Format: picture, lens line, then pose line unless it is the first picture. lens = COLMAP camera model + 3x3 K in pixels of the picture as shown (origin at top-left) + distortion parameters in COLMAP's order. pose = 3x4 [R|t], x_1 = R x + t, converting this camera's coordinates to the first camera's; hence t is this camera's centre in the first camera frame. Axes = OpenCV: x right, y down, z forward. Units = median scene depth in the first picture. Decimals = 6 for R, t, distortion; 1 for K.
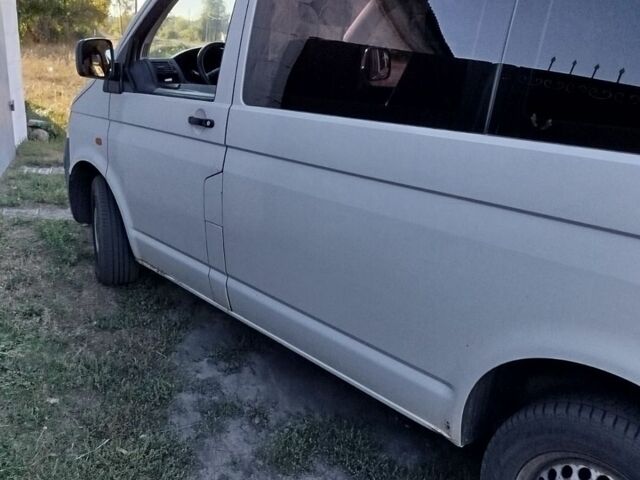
lens RADIAL K [[612.5, 0, 320.0], [0, 612.5, 240.0], [0, 0, 1]] dist [0.129552, -0.198059]
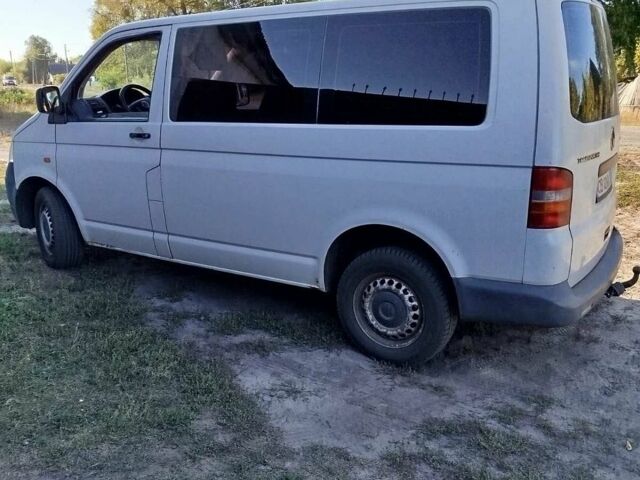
lens RADIAL K [[612.5, 0, 320.0], [0, 612.5, 240.0], [0, 0, 1]] dist [0.129552, -0.198059]
pose [[0.966745, -0.111697, 0.230062, -0.138971], [0.122577, 0.991893, -0.033508, 0.167870], [-0.224454, 0.060594, 0.972599, -0.568330]]
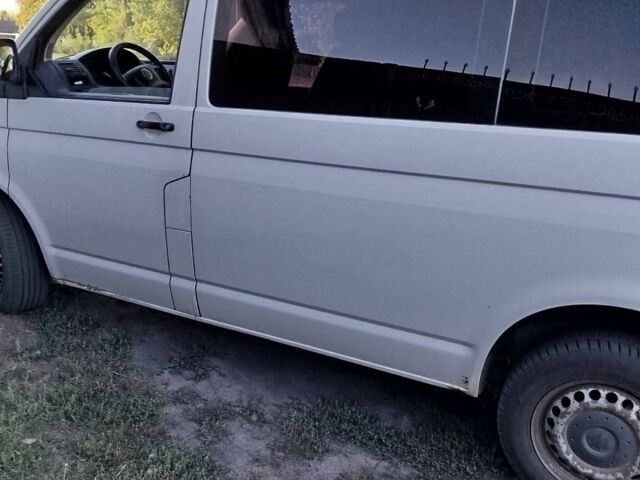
lens RADIAL K [[612.5, 0, 320.0], [0, 612.5, 240.0], [0, 0, 1]] dist [0.129552, -0.198059]
pose [[0.939088, -0.102759, 0.327955, -0.278325], [0.101829, 0.994600, 0.020057, -0.006735], [-0.328245, 0.014560, 0.944481, 0.002894]]
